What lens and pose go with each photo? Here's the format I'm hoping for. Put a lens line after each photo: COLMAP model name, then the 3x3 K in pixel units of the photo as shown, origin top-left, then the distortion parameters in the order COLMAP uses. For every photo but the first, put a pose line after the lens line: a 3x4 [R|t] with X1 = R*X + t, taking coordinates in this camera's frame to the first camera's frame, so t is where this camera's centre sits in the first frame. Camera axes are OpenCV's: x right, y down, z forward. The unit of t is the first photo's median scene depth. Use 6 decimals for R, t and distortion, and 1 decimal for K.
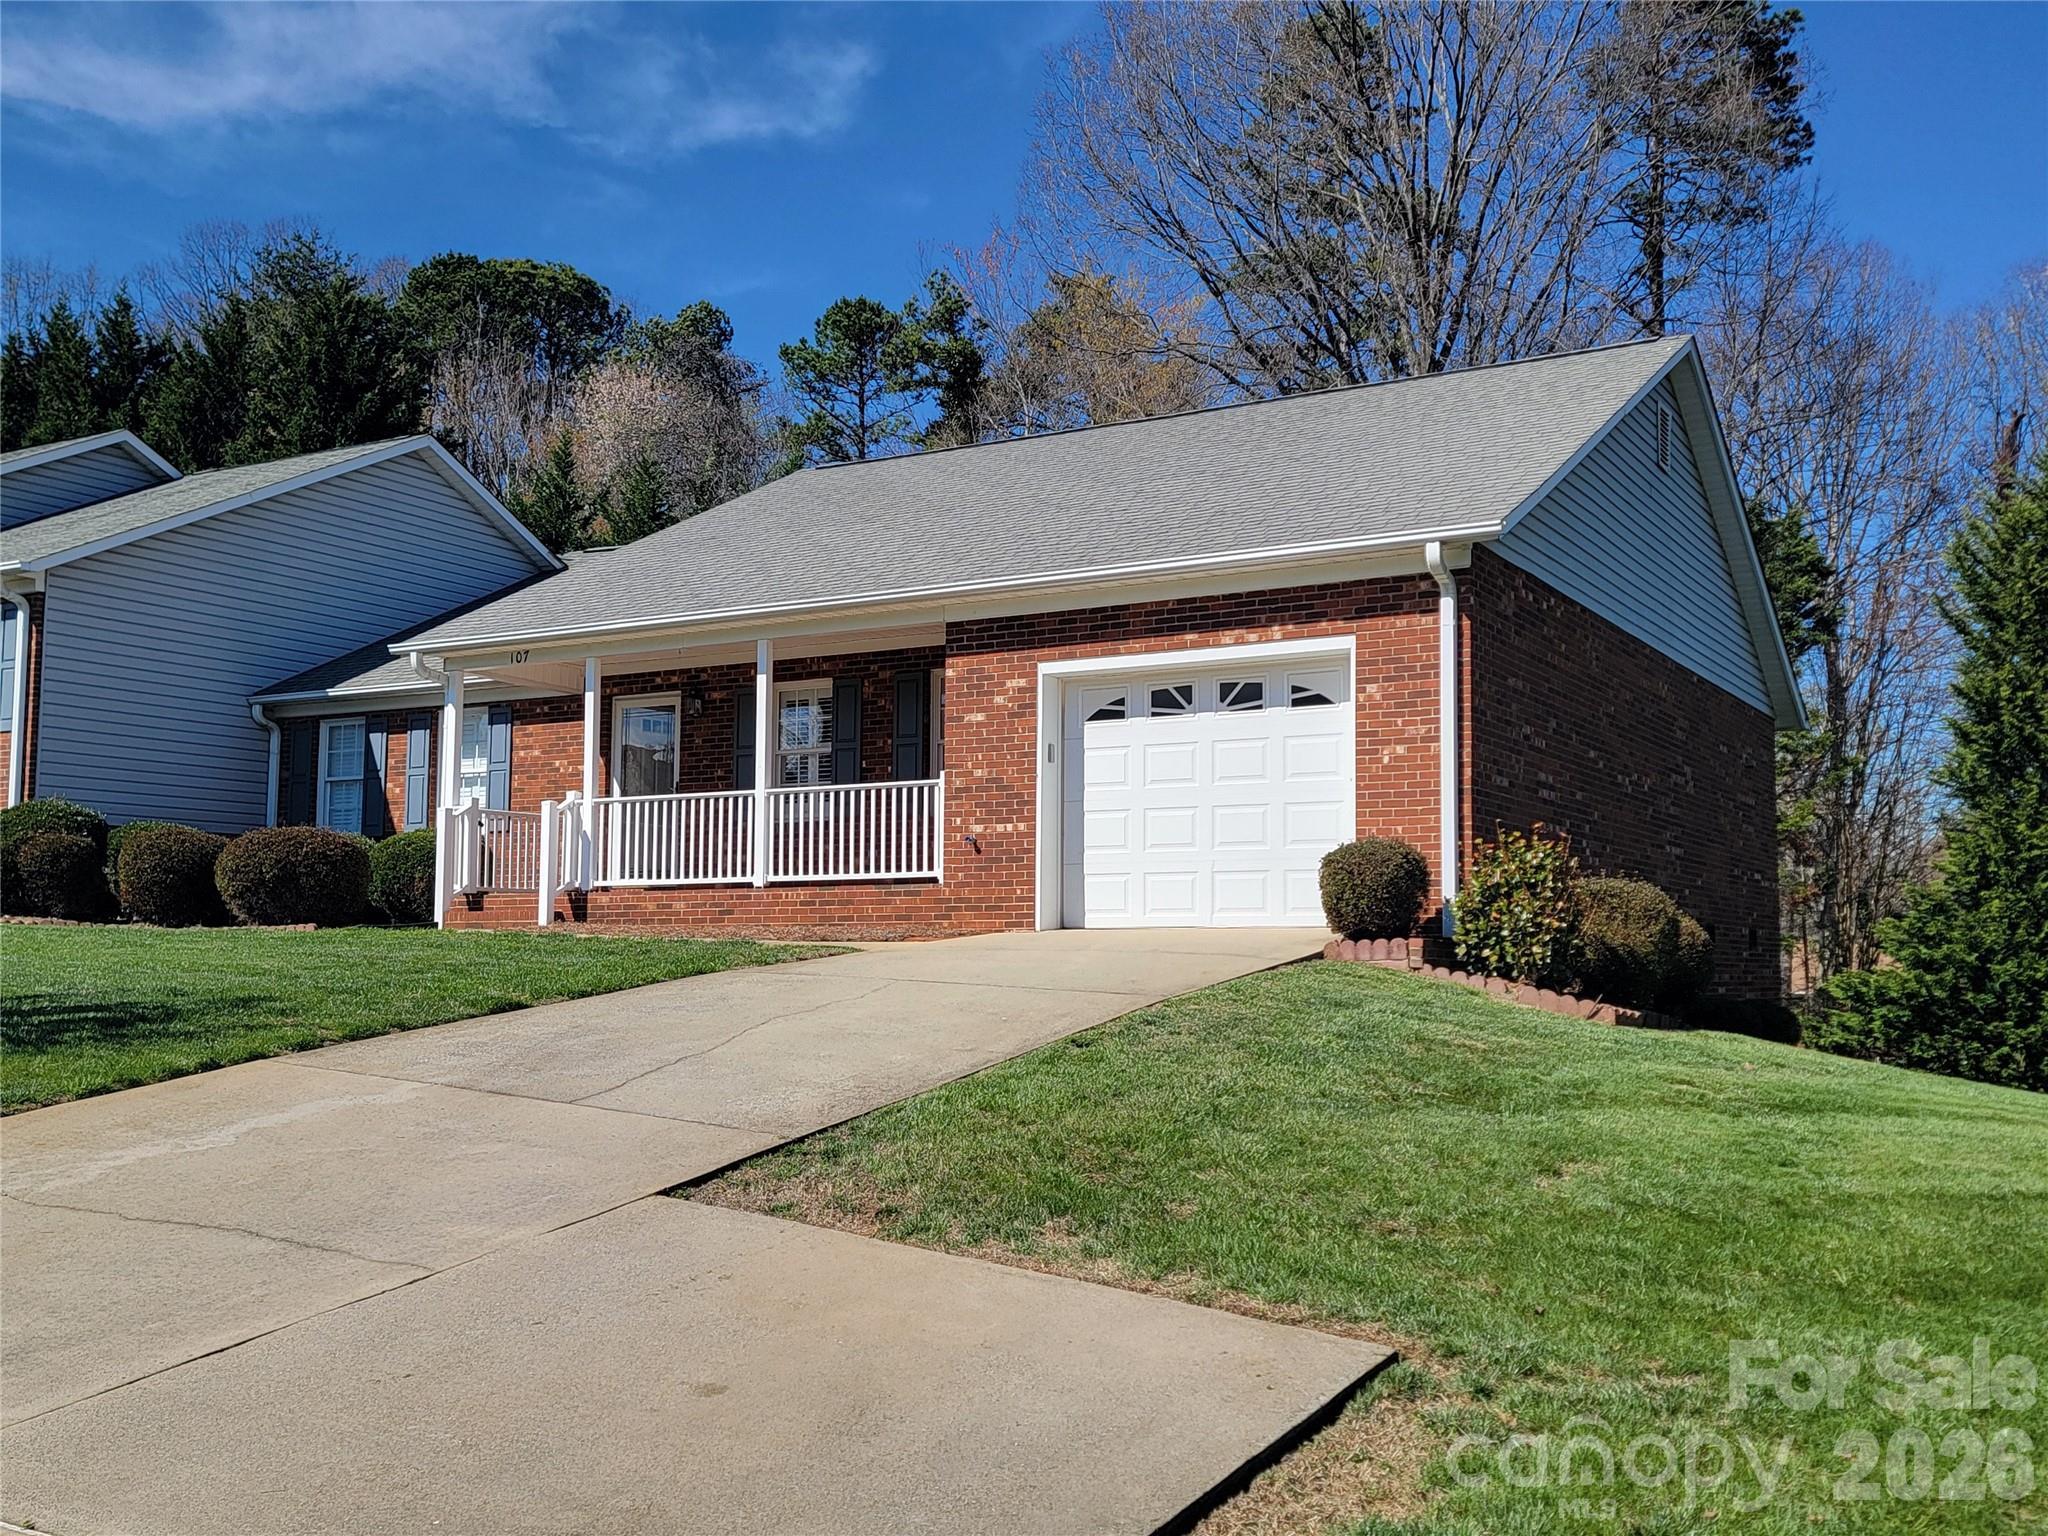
lens RADIAL K [[2004.7, 0, 1024.0], [0, 2004.7, 768.0], [0, 0, 1]] dist [0.111026, -0.157873]
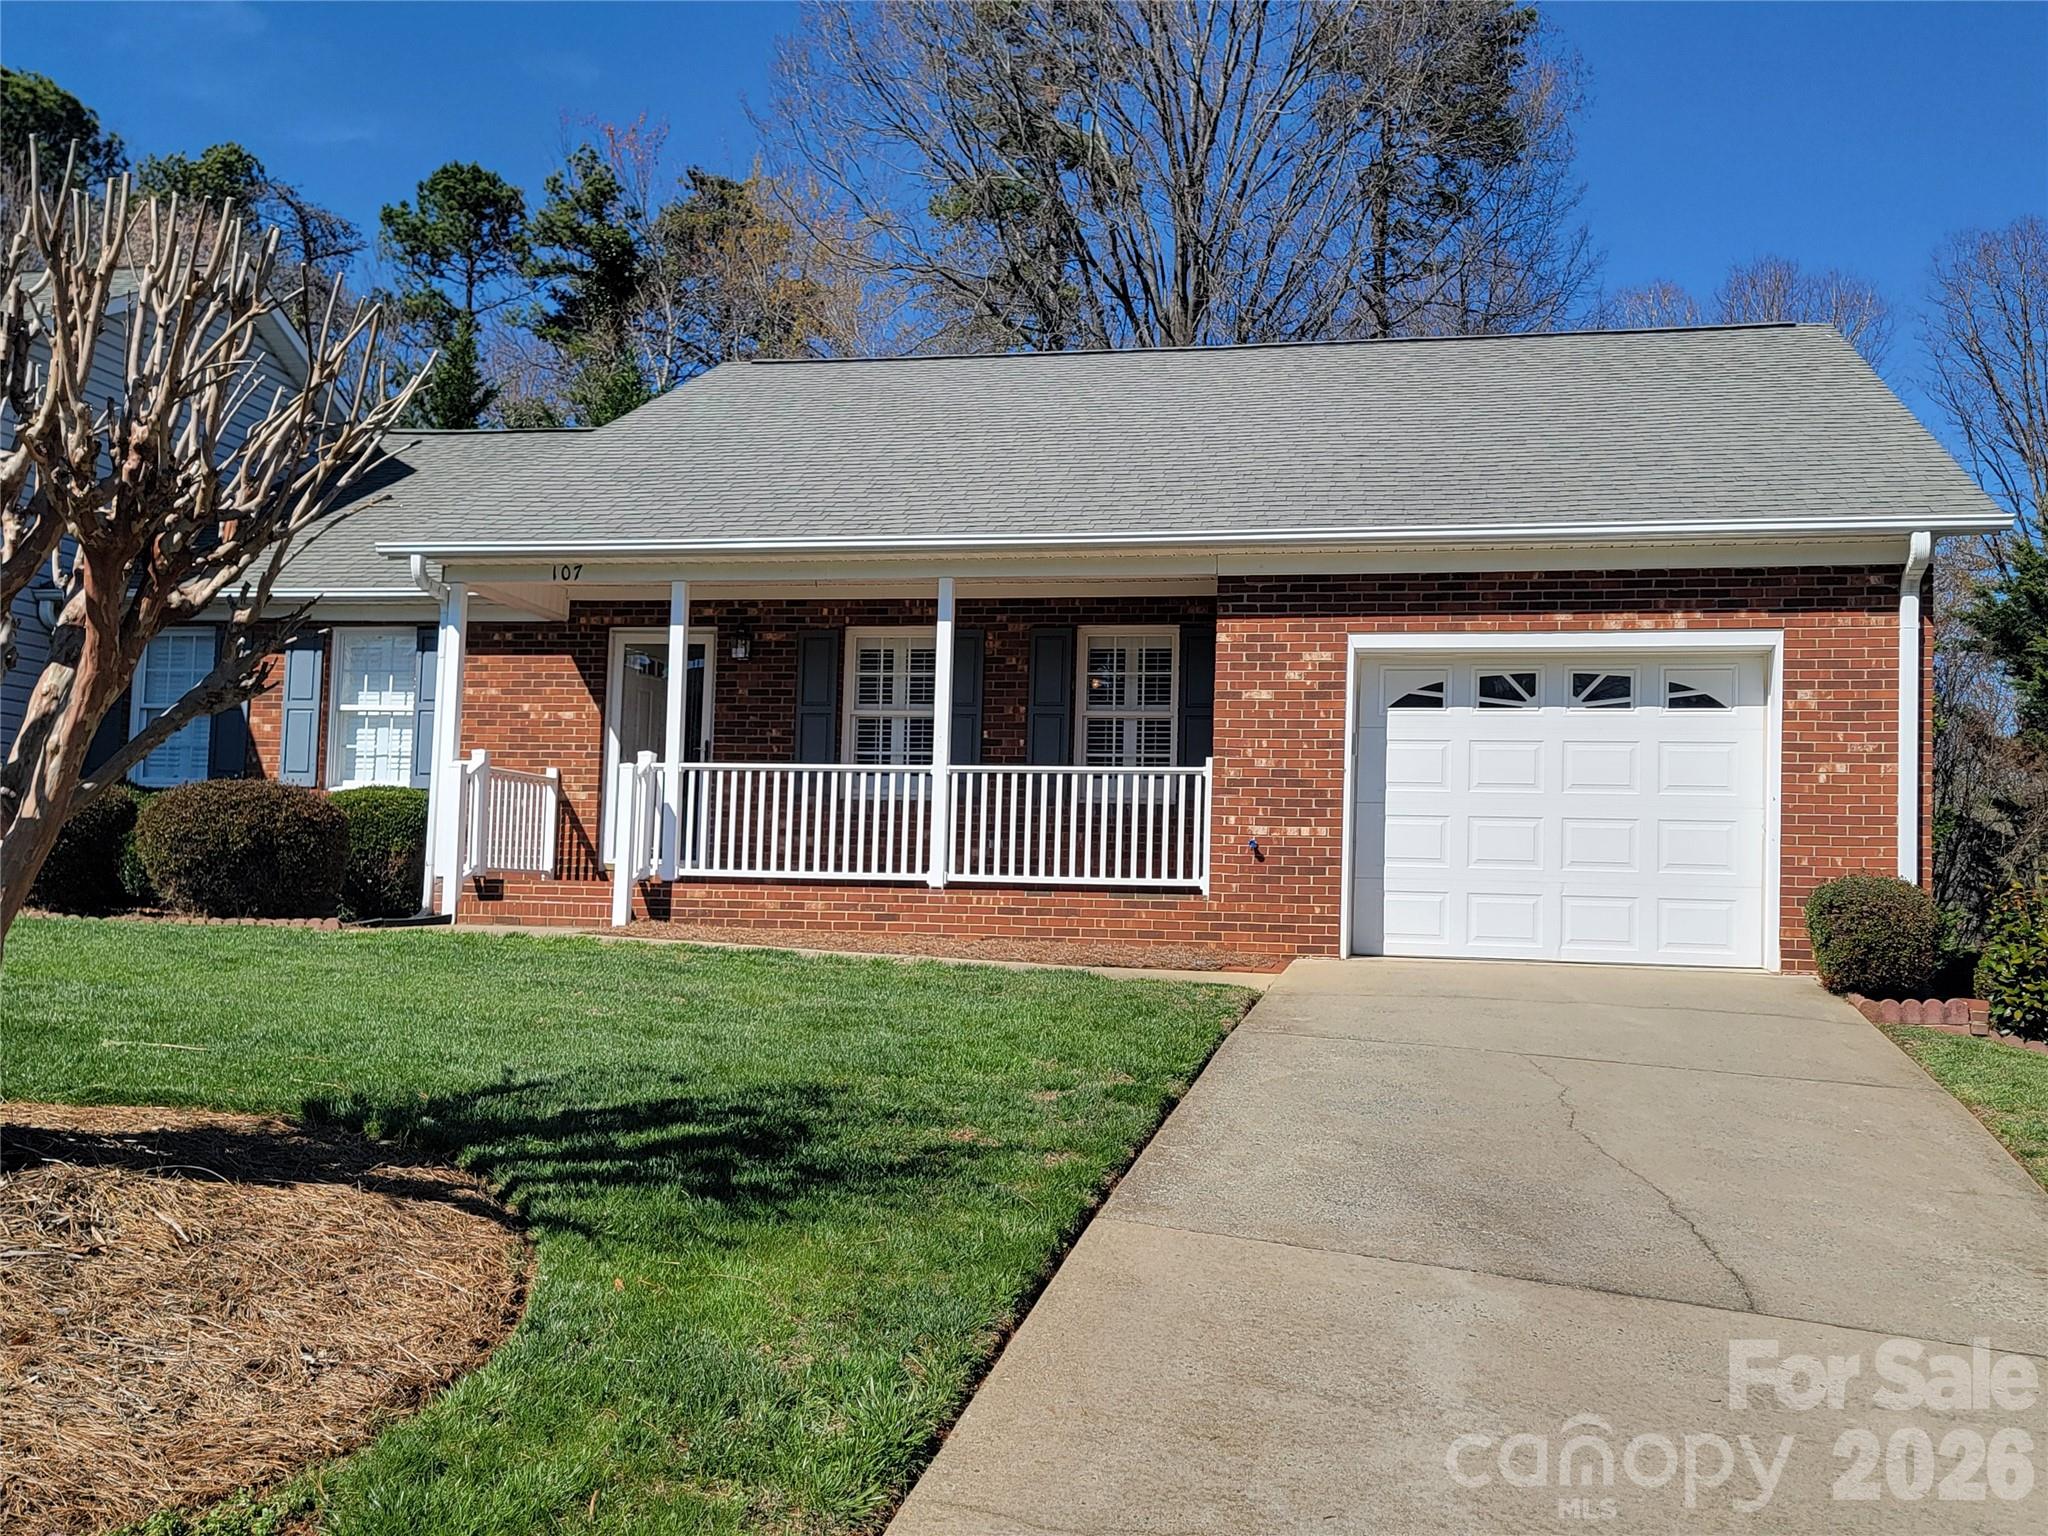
lens RADIAL K [[2004.7, 0, 1024.0], [0, 2004.7, 768.0], [0, 0, 1]] dist [0.111026, -0.157873]
pose [[0.950965, 0.045982, 0.305862, -0.366710], [-0.054933, 0.998275, 0.020716, -0.007089], [-0.304382, -0.036502, 0.951850, 0.246709]]
